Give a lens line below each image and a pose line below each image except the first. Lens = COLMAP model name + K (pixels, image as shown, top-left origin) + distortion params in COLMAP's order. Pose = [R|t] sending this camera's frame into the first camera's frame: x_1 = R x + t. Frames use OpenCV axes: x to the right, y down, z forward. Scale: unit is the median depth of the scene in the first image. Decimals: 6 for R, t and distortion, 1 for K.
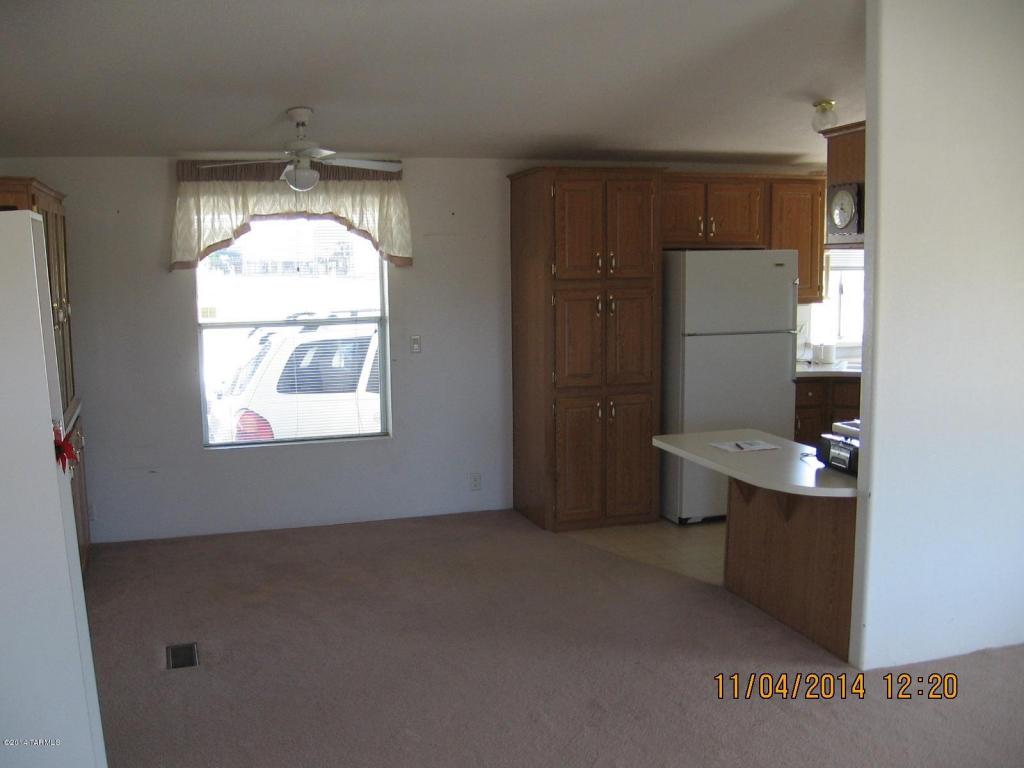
lens RADIAL K [[1050.5, 0, 509.4], [0, 1050.5, 383.5], [0, 0, 1]] dist [-0.115509, 0.000000]
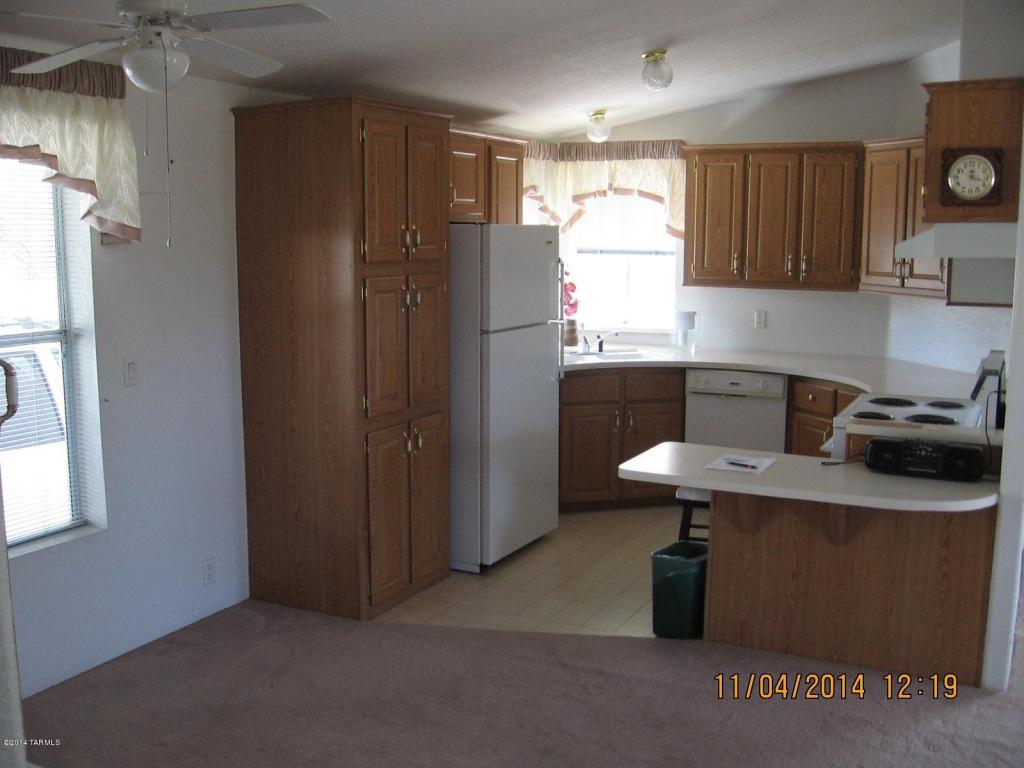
lens RADIAL K [[1050.5, 0, 512.7], [0, 1050.5, 386.6], [0, 0, 1]] dist [-0.115509, 0.000000]
pose [[0.709595, -0.087608, 0.699142, -0.370719], [0.074478, 0.996007, 0.049216, -0.043484], [-0.700662, 0.017147, 0.713287, 0.432867]]
